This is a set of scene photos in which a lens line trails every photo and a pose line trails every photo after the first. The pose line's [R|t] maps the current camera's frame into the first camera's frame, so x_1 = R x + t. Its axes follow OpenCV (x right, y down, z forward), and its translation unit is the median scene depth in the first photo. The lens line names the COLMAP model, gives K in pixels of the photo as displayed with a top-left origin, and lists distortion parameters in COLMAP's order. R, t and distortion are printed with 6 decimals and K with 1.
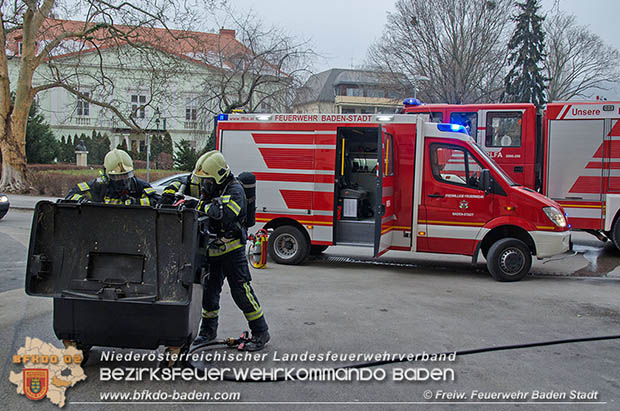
lens RADIAL K [[602.5, 0, 310.0], [0, 602.5, 205.5], [0, 0, 1]] dist [0.000976, 0.005710]
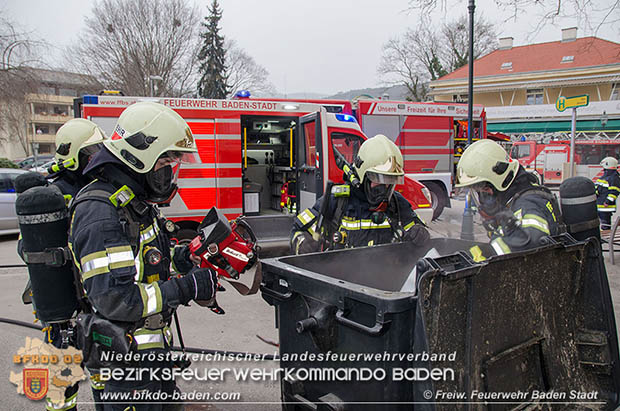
lens RADIAL K [[475.5, 0, 310.0], [0, 475.5, 205.5], [0, 0, 1]] dist [-0.122604, 0.140612]
pose [[0.798670, -0.087311, 0.595402, -0.292320], [0.063670, 0.996125, 0.060666, -0.029889], [-0.598392, -0.010543, 0.801134, 0.354201]]
